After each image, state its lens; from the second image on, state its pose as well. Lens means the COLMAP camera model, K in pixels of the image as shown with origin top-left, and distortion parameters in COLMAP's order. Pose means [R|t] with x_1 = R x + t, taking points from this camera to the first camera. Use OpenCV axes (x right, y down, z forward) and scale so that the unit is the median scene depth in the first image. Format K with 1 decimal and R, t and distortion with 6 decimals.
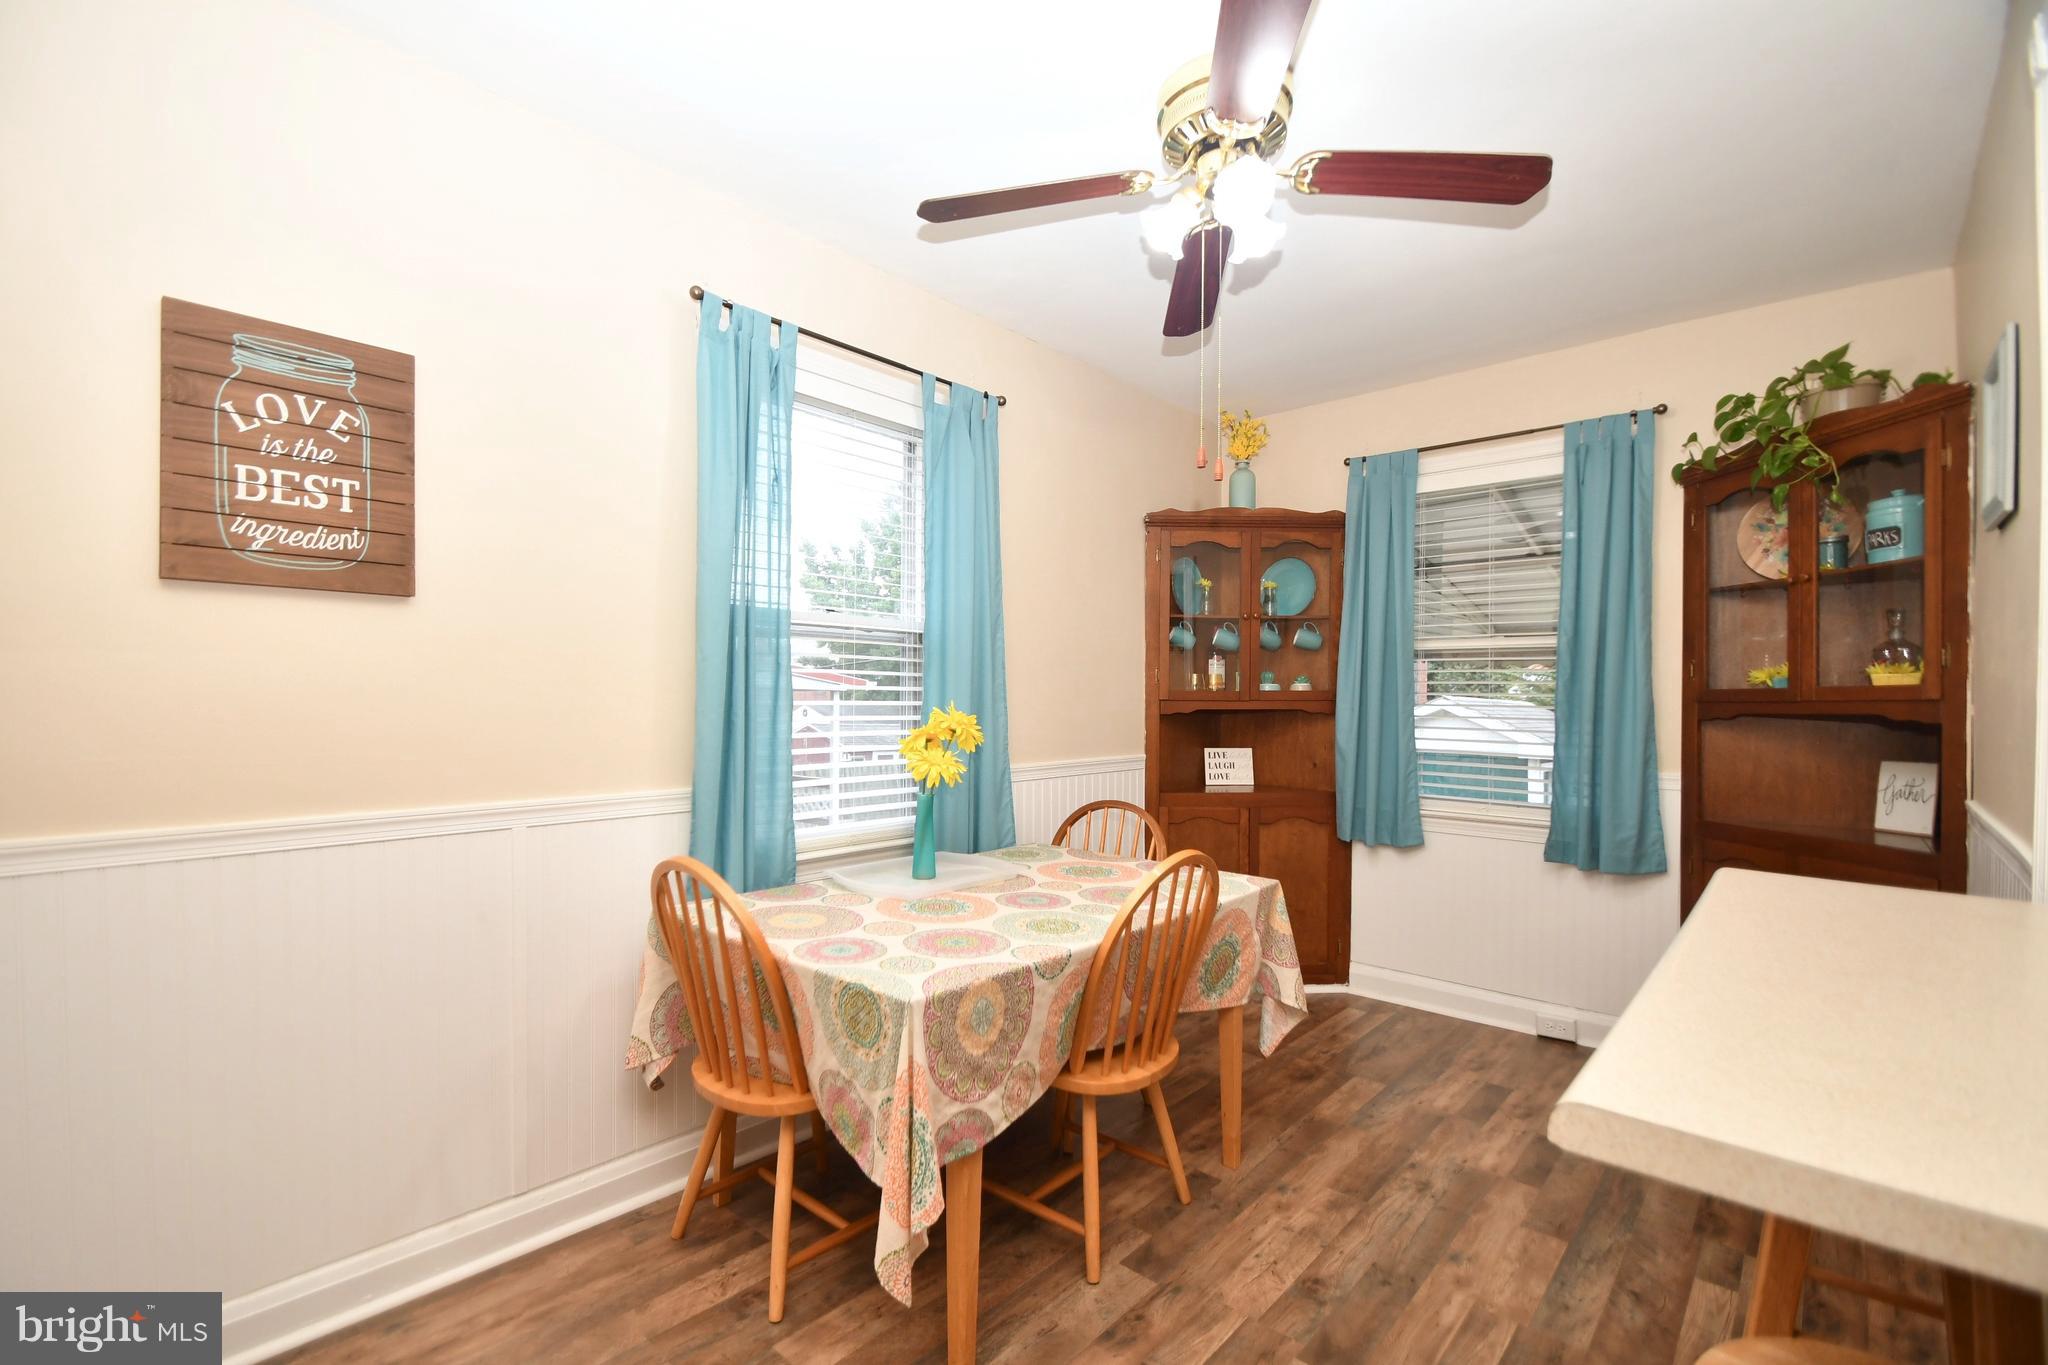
lens RADIAL K [[895.5, 0, 1003.8], [0, 895.5, 712.9], [0, 0, 1]] dist [0.014714, -0.017009]
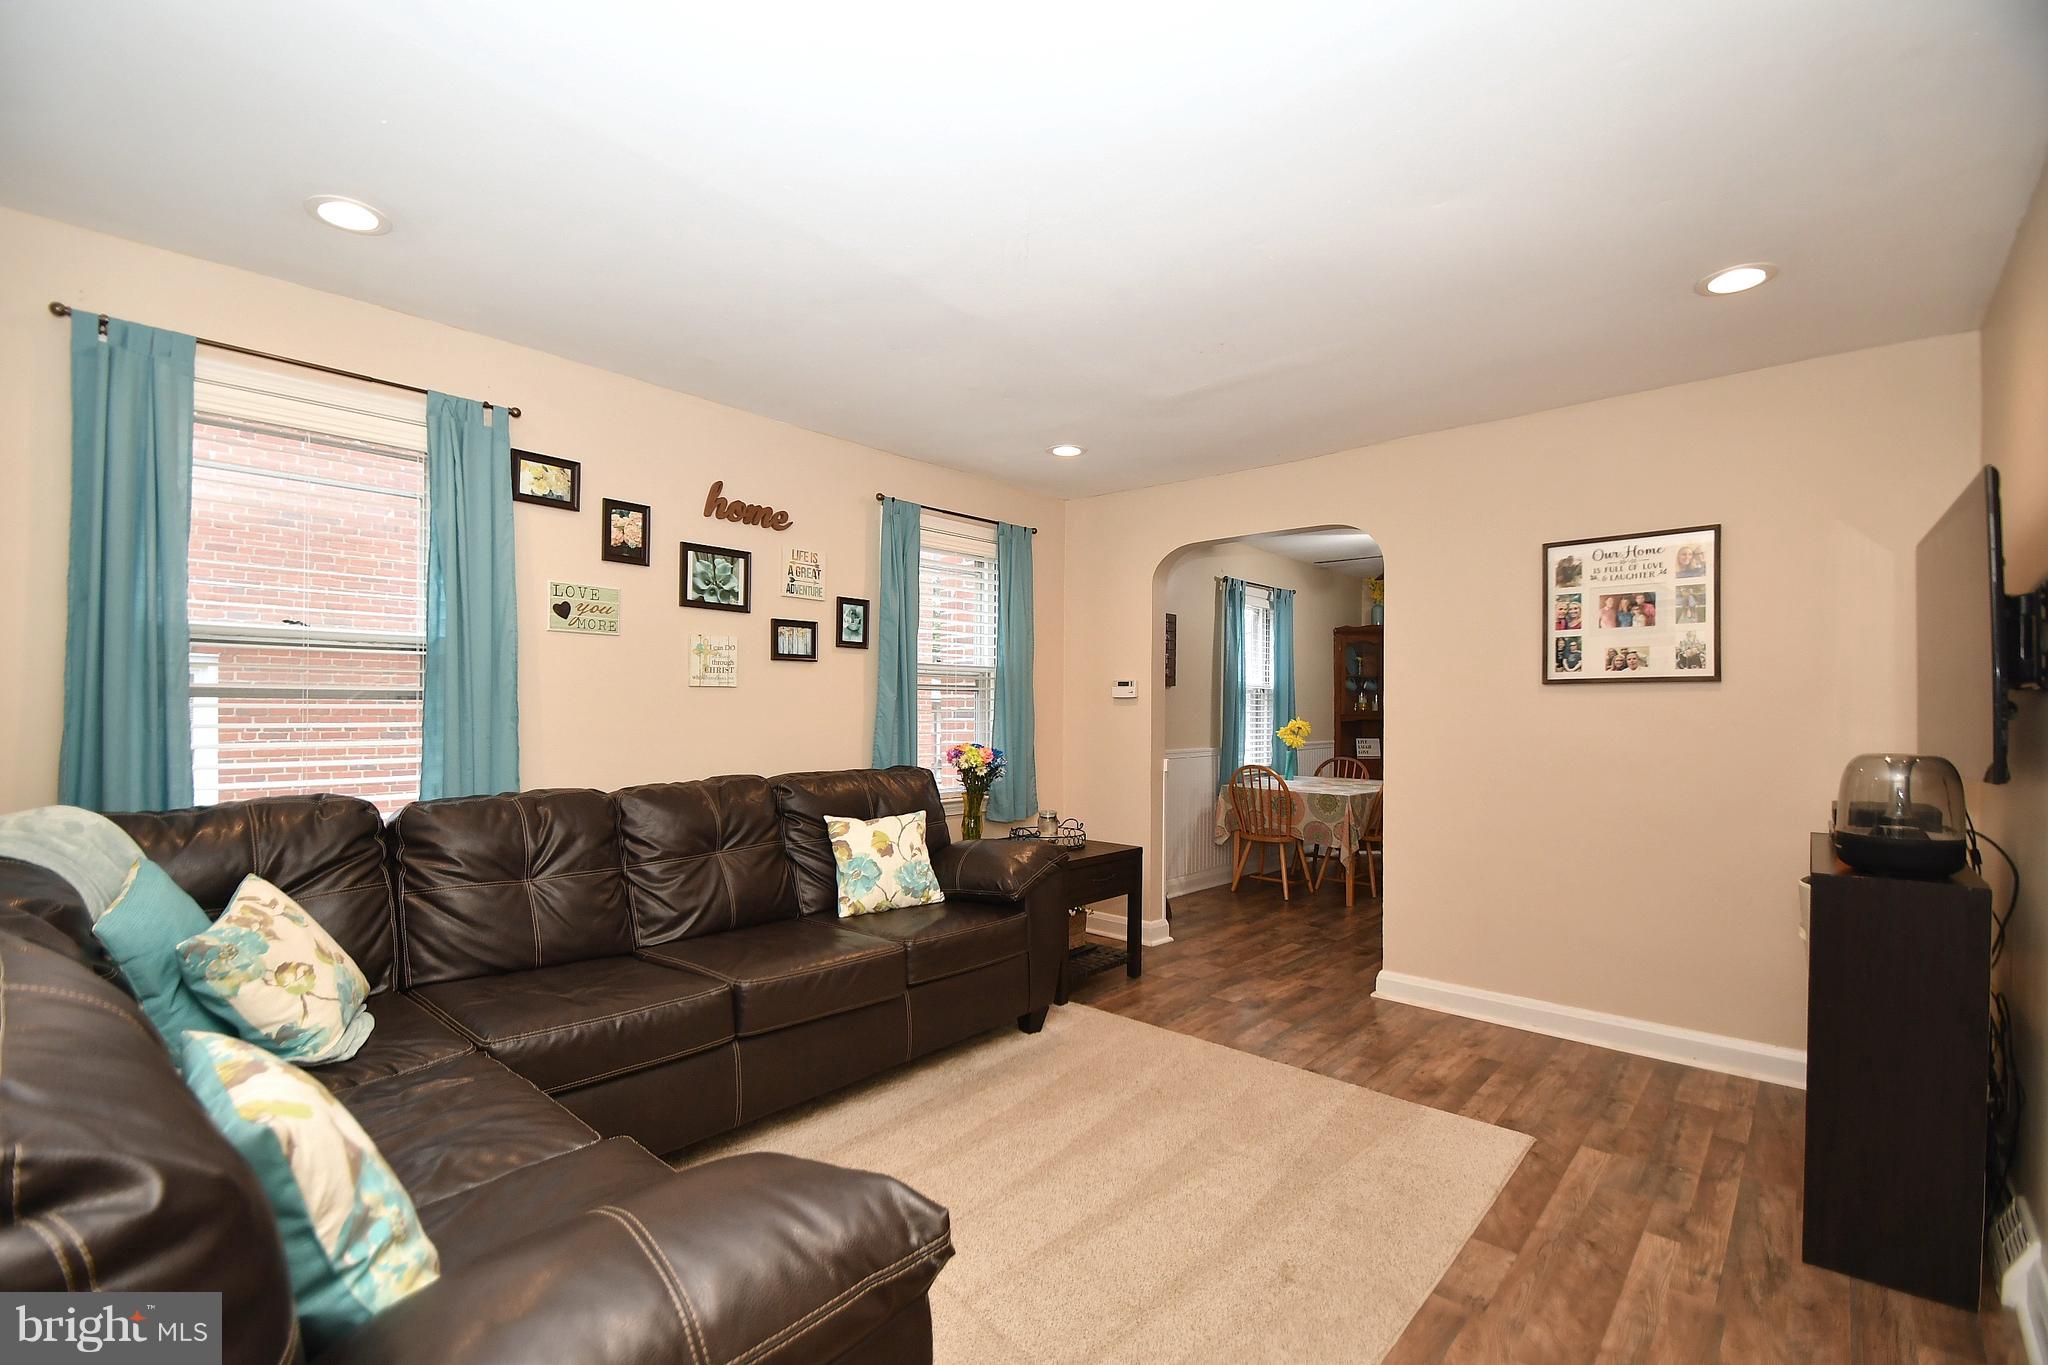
lens RADIAL K [[895.5, 0, 1003.8], [0, 895.5, 712.9], [0, 0, 1]] dist [0.014714, -0.017009]
pose [[0.999997, 0.000163, -0.002322, -0.833878], [-0.000182, 0.999968, -0.007965, -0.002927], [0.002321, 0.007965, 0.999966, -1.517225]]
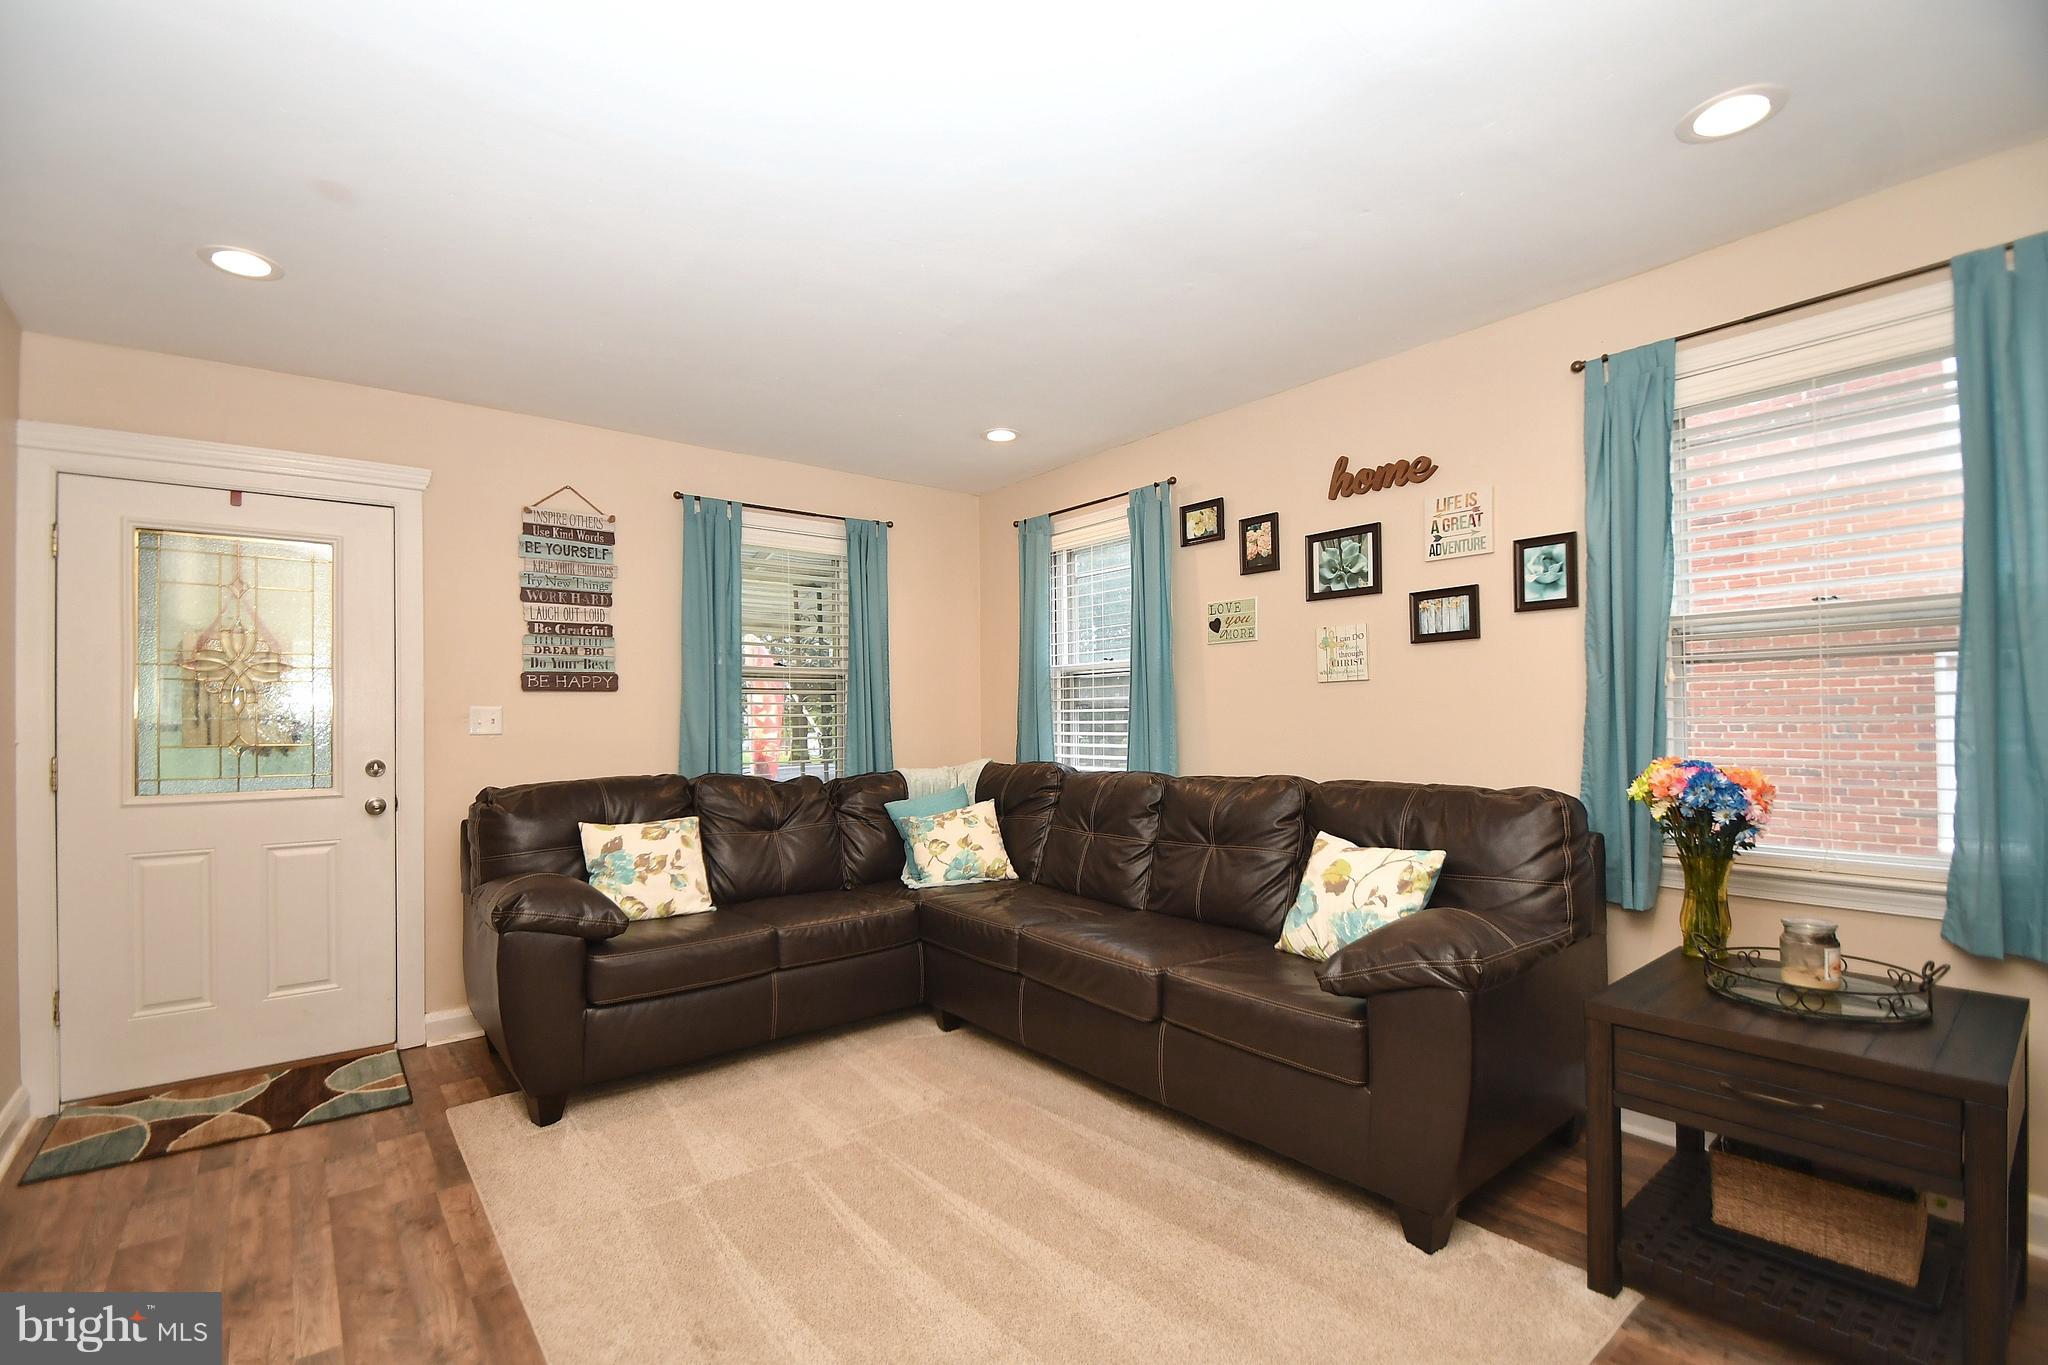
lens RADIAL K [[895.5, 0, 1003.8], [0, 895.5, 712.9], [0, 0, 1]] dist [0.014714, -0.017009]
pose [[-0.159132, -0.009749, -0.987209, -0.018819], [-0.000087, 0.999951, -0.009861, 0.002652], [0.987257, -0.001483, -0.159125, -0.492531]]
